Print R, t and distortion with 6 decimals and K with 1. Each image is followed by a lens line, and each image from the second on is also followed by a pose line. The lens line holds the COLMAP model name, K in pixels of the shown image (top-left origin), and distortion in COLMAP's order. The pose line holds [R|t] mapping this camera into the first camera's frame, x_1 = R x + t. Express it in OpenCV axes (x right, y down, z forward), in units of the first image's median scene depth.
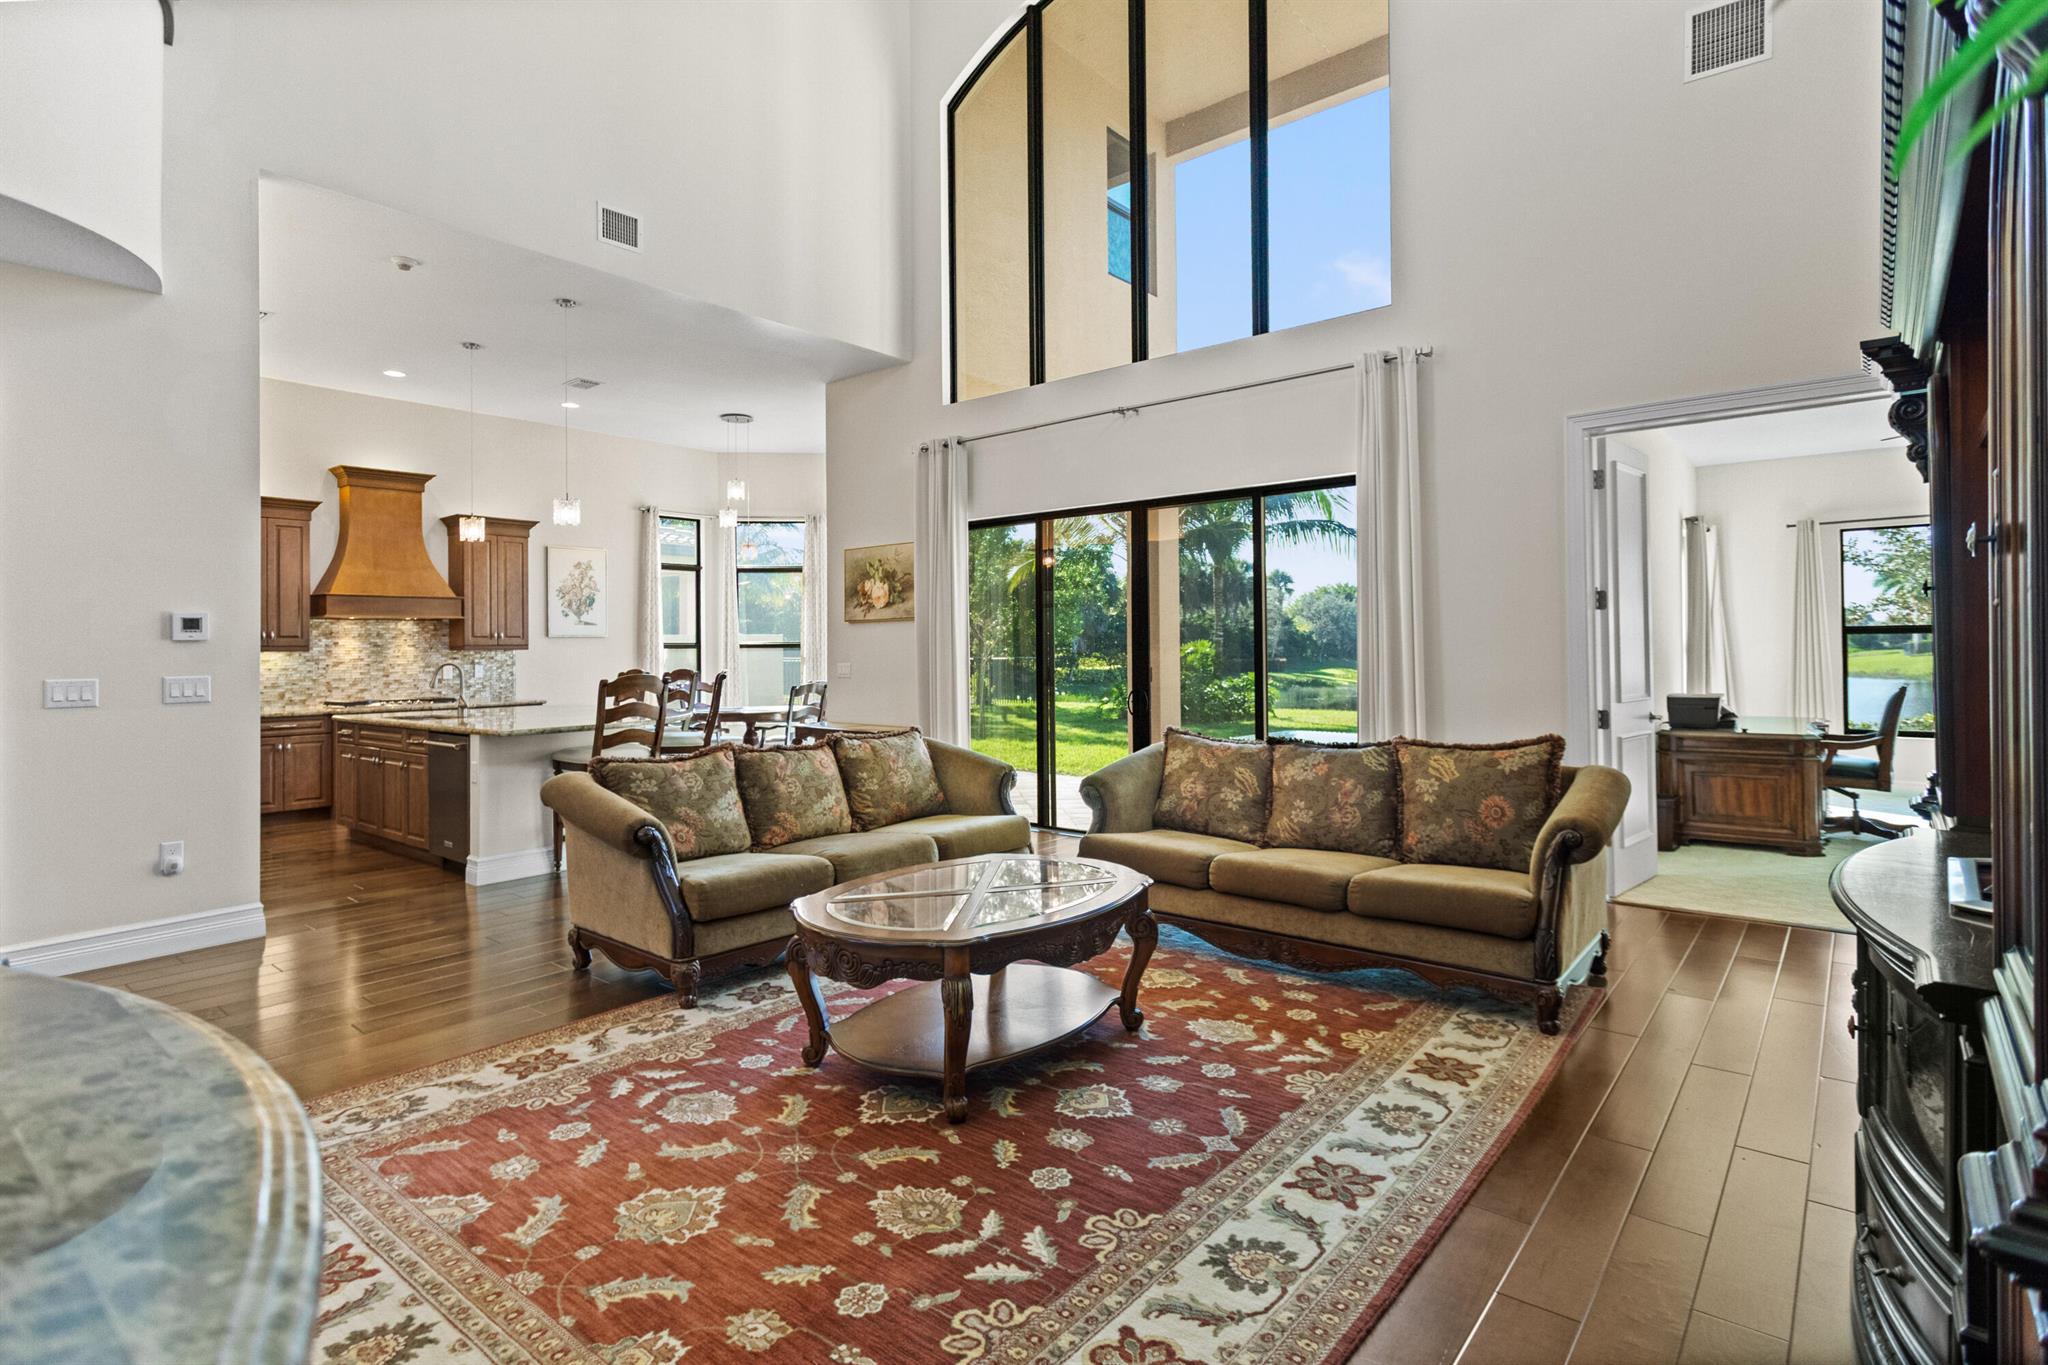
lens RADIAL K [[1024.0, 0, 1031.8], [0, 1024.0, 634.0], [0, 0, 1]] dist [-0.002207, -0.000396]
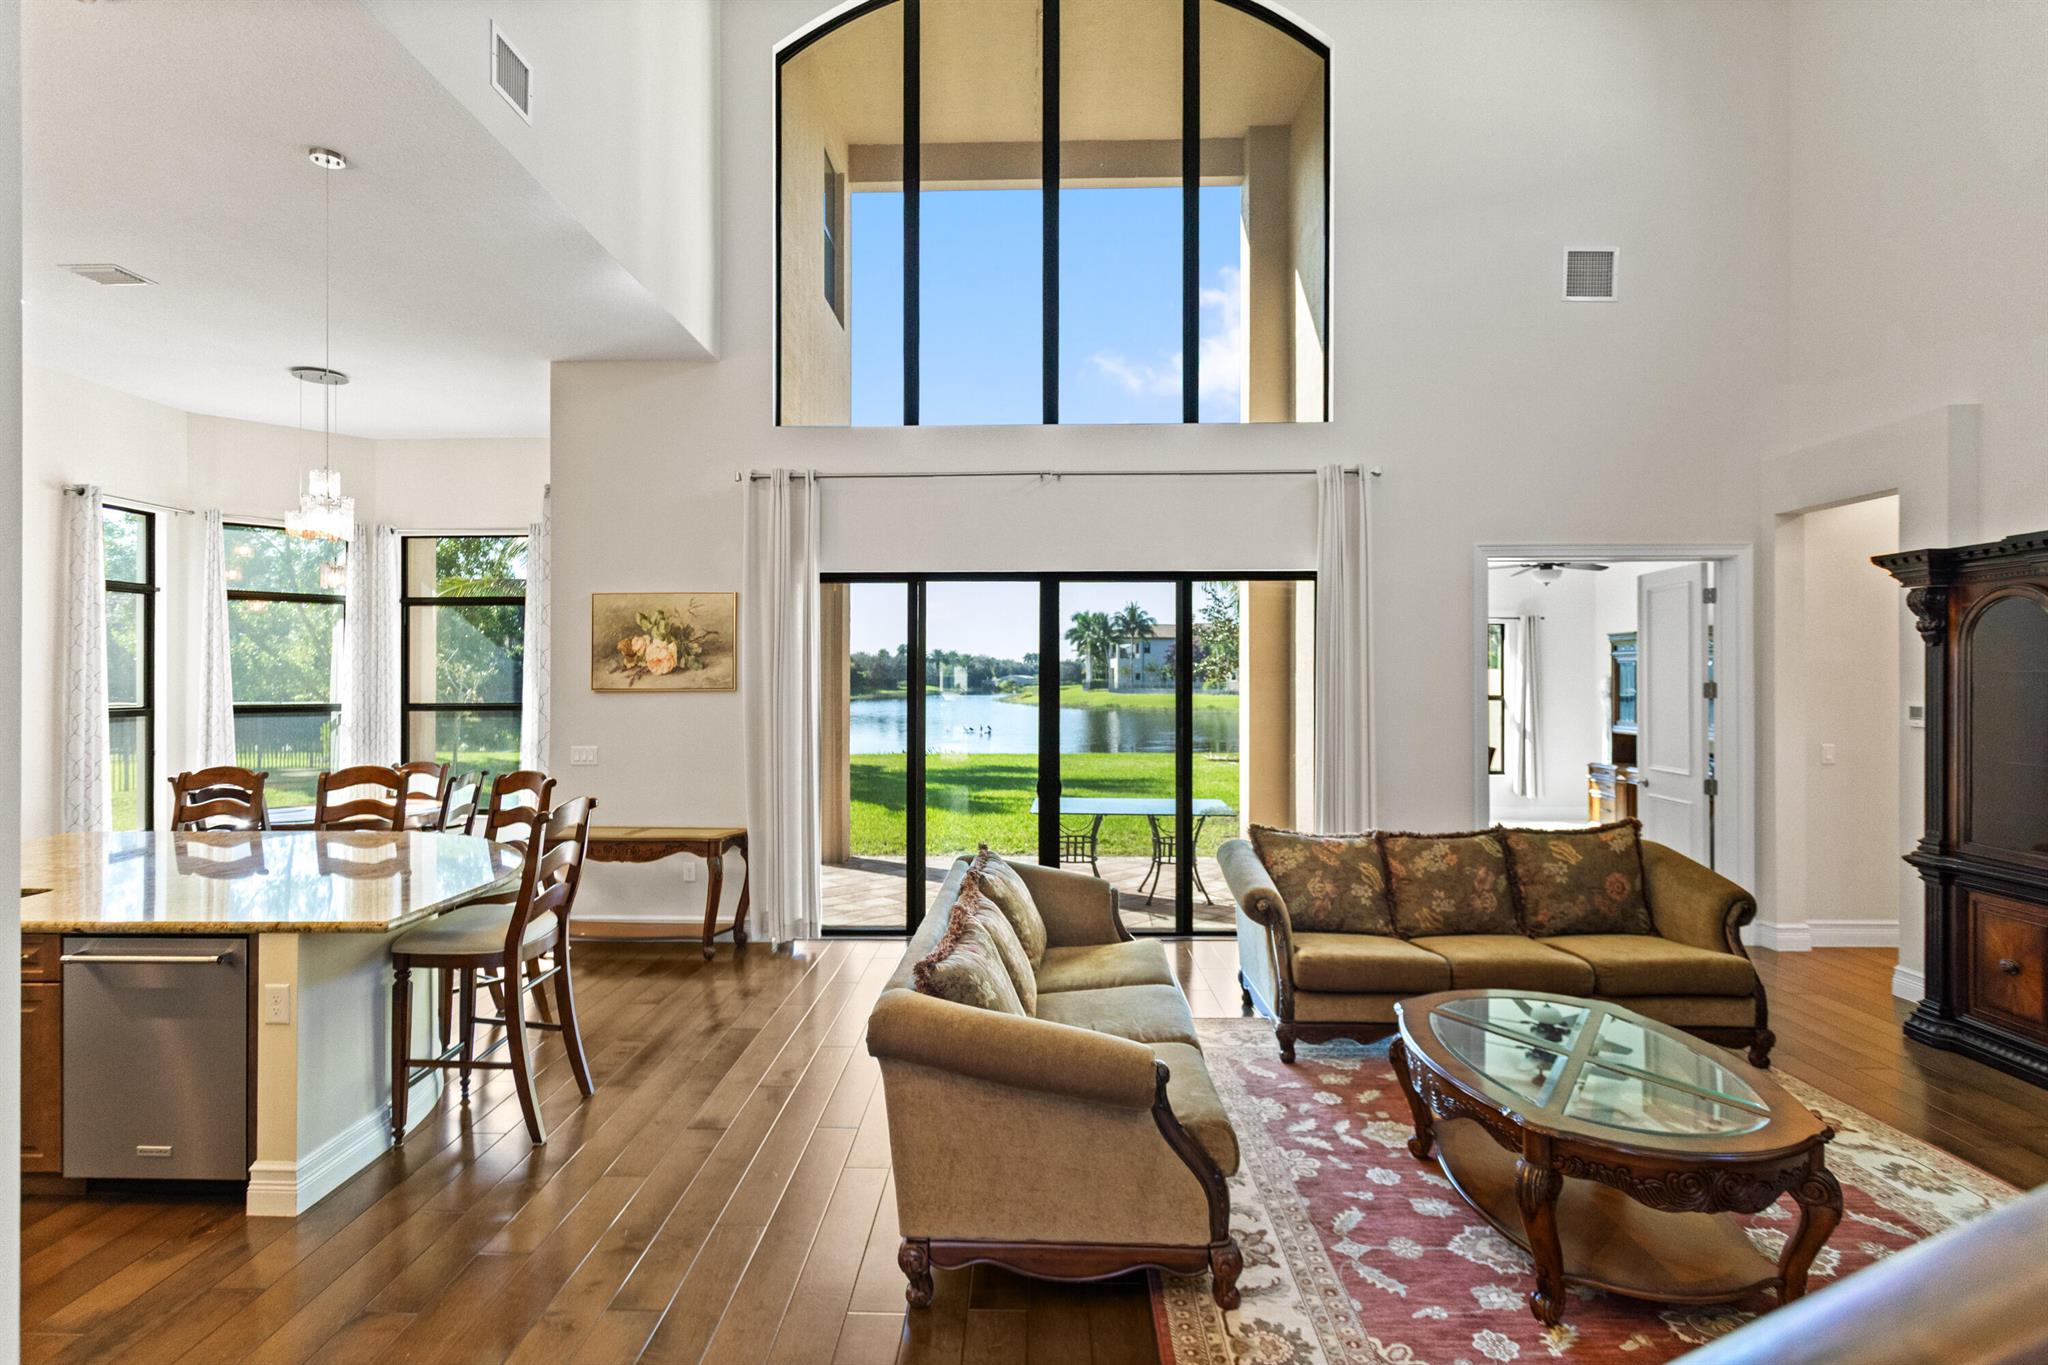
lens RADIAL K [[995.0, 0, 1016.6], [0, 995.0, 673.1], [0, 0, 1]] dist [0.001569, 0.000217]
pose [[0.786684, 0.014078, 0.617195, -0.722693], [-0.017825, 0.999841, -0.000087, -0.055908], [-0.617098, -0.010933, 0.786810, 0.454642]]
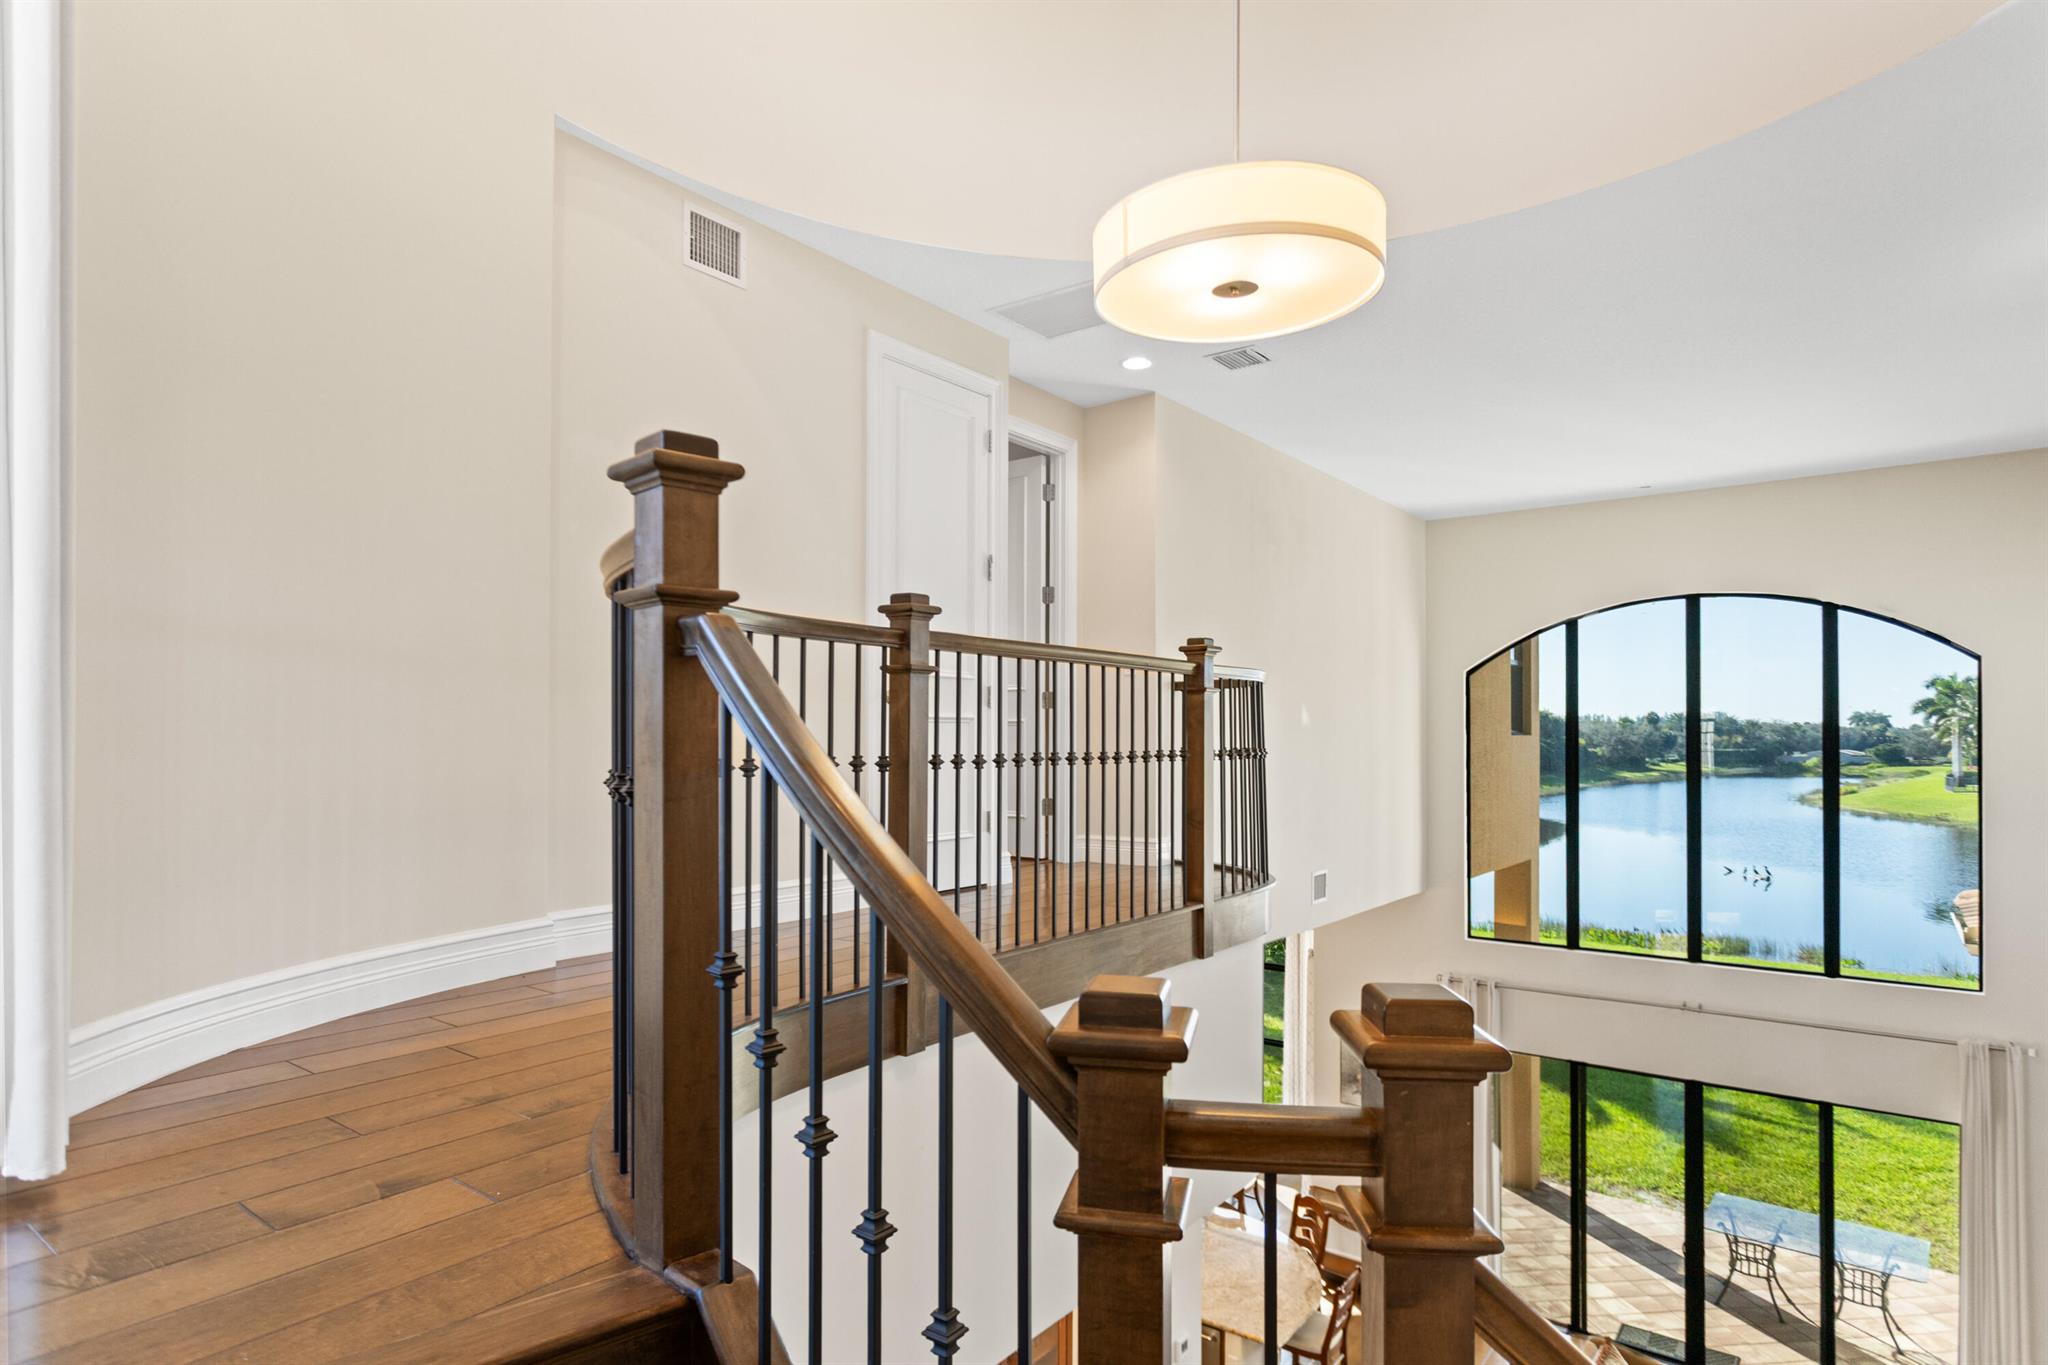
lens RADIAL K [[1121.4, 0, 1016.9], [0, 1121.4, 717.4], [0, 0, 1]] dist [0.017877, -0.010641]
pose [[0.999261, 0.017104, 0.034415, -1.100927], [-0.017121, 0.999853, 0.000197, -0.804863], [-0.034407, -0.000786, 0.999408, -0.418273]]
